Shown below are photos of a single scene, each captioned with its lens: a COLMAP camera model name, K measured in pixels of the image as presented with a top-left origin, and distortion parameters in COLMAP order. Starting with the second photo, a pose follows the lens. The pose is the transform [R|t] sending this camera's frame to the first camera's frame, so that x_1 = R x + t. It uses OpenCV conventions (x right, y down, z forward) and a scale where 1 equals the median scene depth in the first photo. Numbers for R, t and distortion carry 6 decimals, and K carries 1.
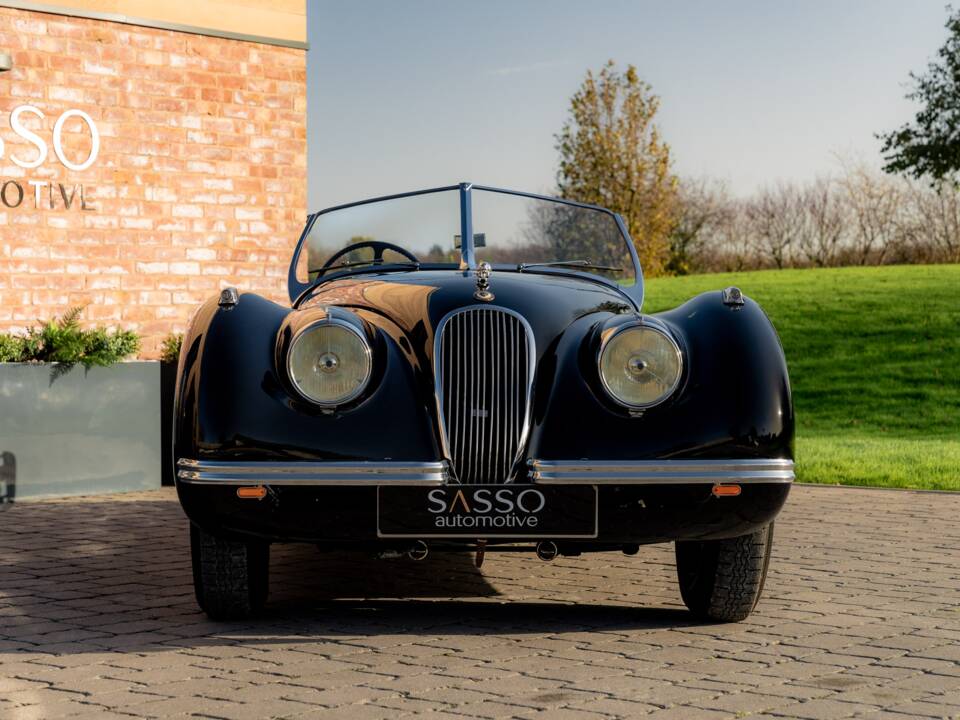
lens RADIAL K [[2300.5, 0, 474.5], [0, 2300.5, 363.1], [0, 0, 1]] dist [0.140098, -0.018247]
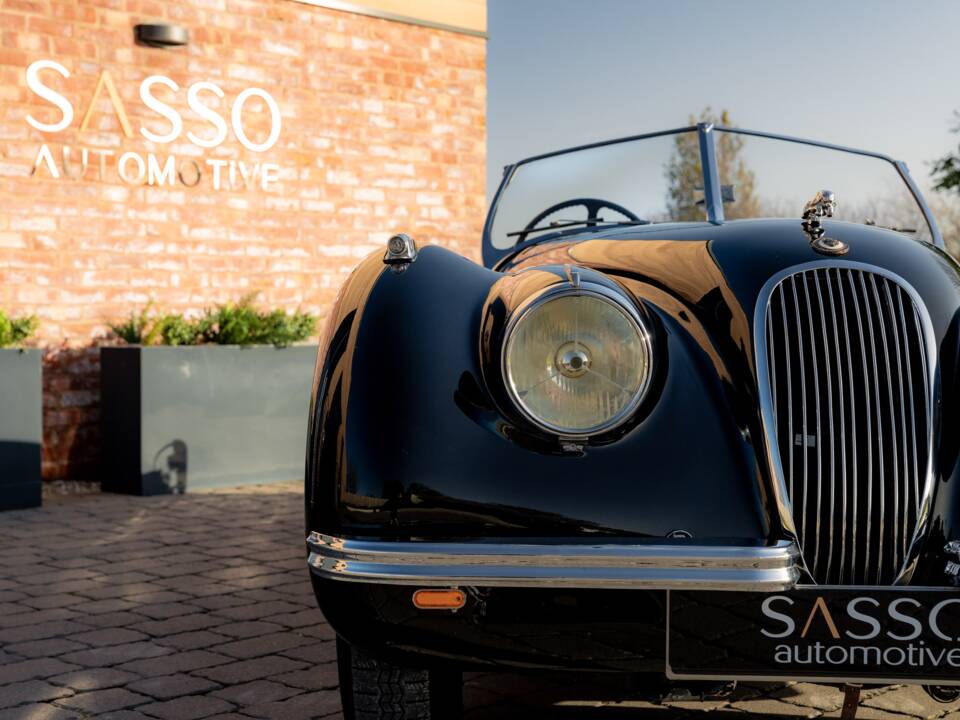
lens RADIAL K [[1453.5, 0, 483.2], [0, 1453.5, 360.1], [0, 0, 1]] dist [0.101565, -0.121357]
pose [[0.998249, 0.003710, -0.059042, -0.038738], [-0.002863, 0.999892, 0.014429, -0.003220], [0.059089, -0.014235, 0.998151, 0.384972]]
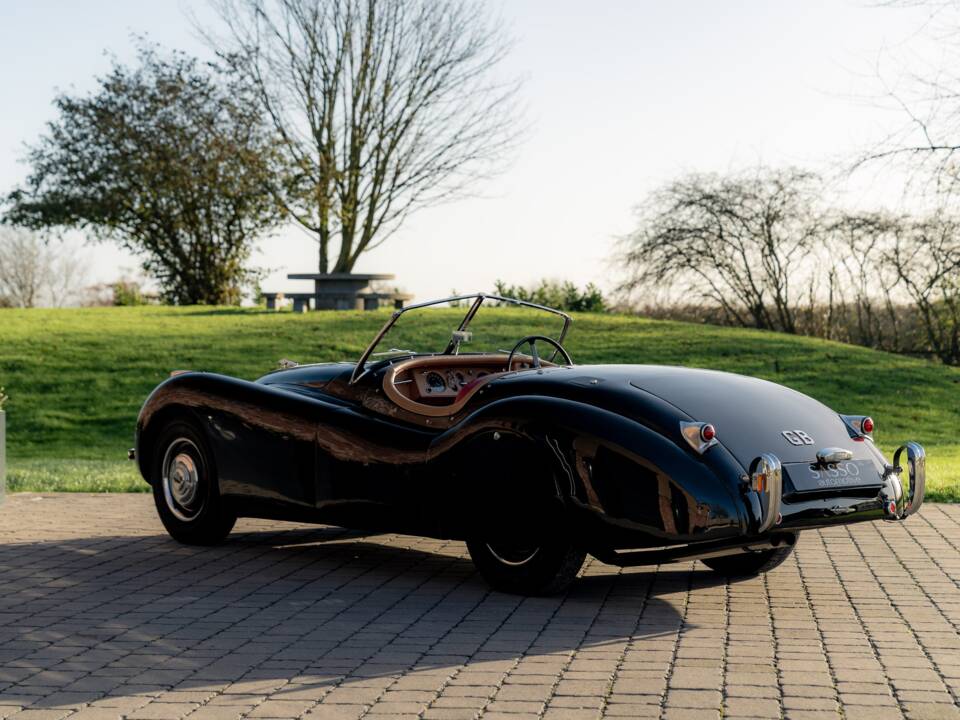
lens RADIAL K [[2162.7, 0, 480.0], [0, 2162.7, 360.0], [0, 0, 1]] dist [0.150014, -0.157679]
pose [[0.824631, -0.009430, 0.565592, -0.521363], [0.010419, 0.999945, 0.001481, -0.028714], [-0.565575, 0.004672, 0.824684, -0.088821]]
